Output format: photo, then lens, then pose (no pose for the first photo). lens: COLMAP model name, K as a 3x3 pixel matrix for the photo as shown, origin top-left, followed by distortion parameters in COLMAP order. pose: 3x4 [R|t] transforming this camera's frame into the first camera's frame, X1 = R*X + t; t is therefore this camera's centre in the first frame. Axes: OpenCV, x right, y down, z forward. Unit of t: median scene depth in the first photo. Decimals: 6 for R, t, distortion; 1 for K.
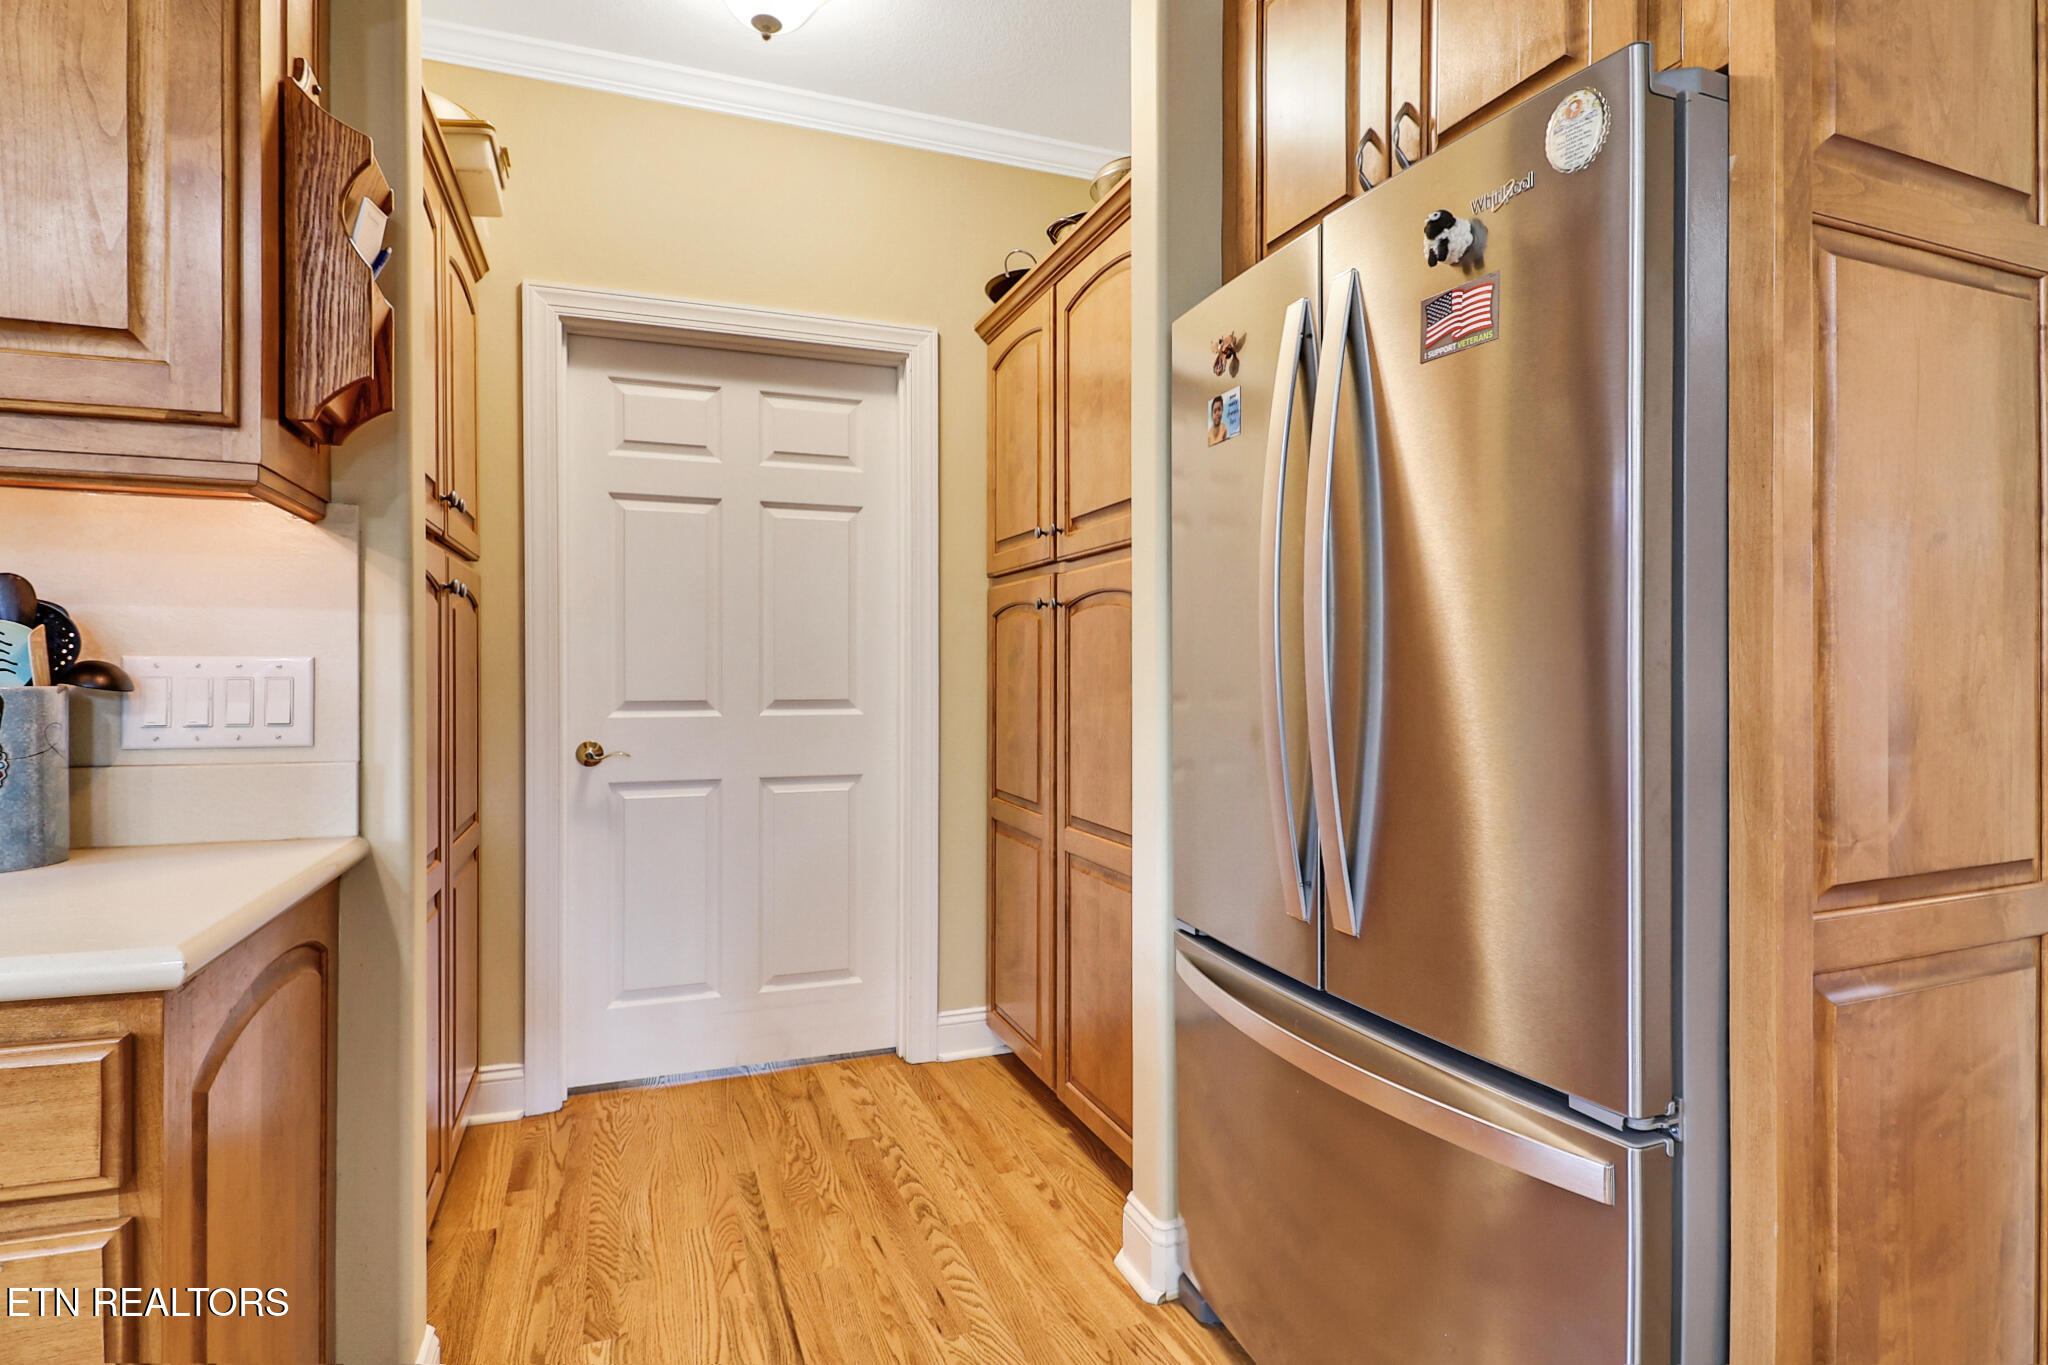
lens RADIAL K [[1044.1, 0, 1017.1], [0, 1044.1, 670.7], [0, 0, 1]] dist [0.001152, -0.000093]
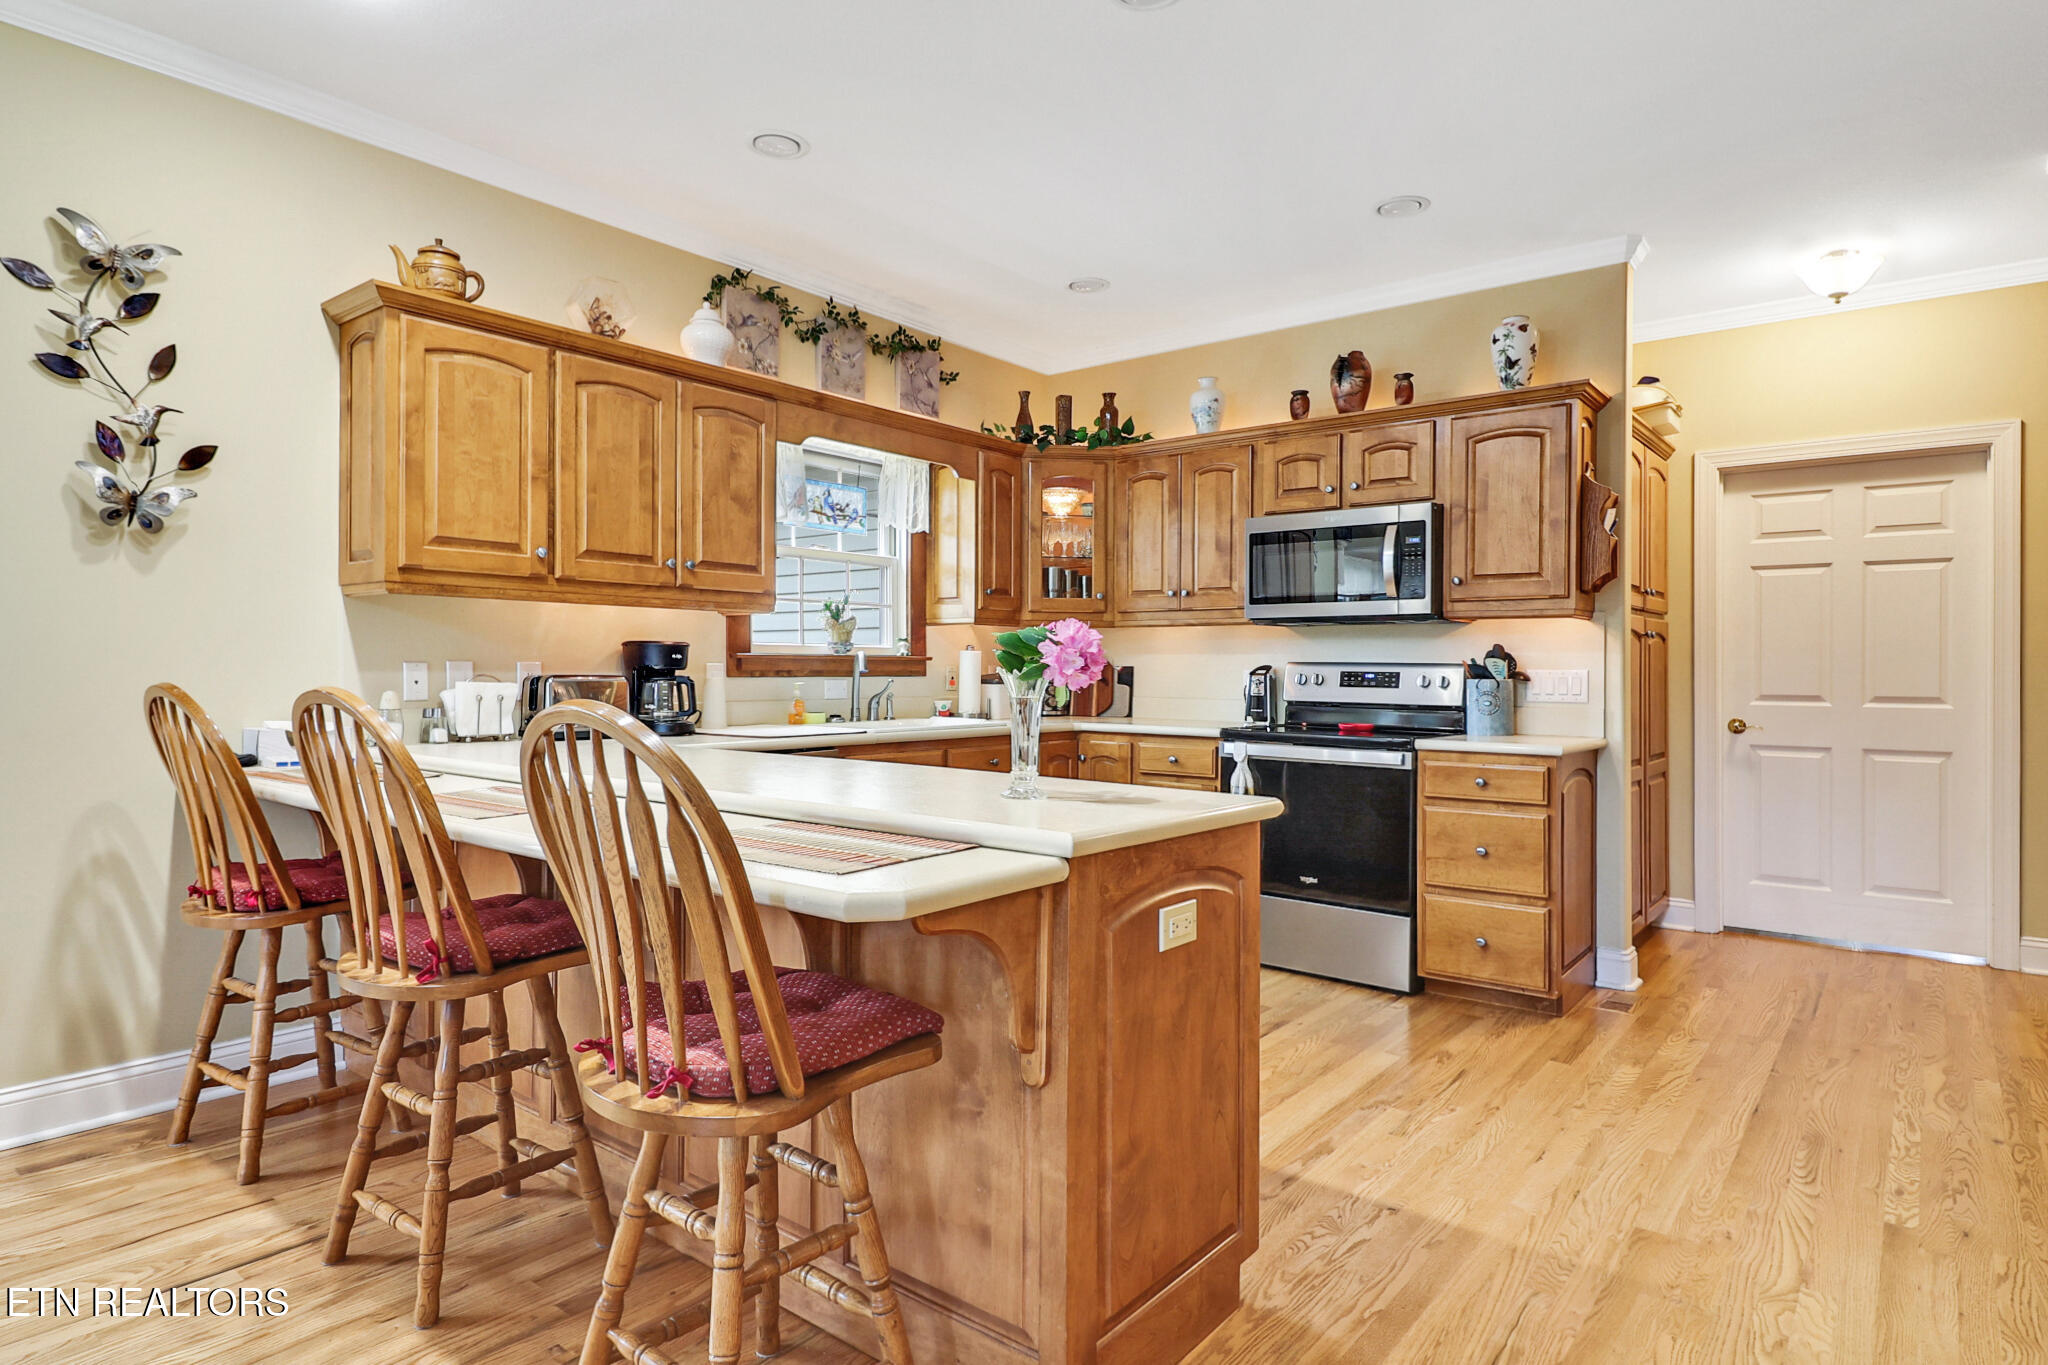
lens RADIAL K [[1149.4, 0, 990.9], [0, 1149.4, 675.0], [0, 0, 1]] dist [0.017918, -0.023320]
pose [[0.499997, 0.004999, -0.866013, 1.152950], [-0.005090, 0.999983, 0.002833, -0.000753], [0.866012, 0.002991, 0.500014, -1.854727]]
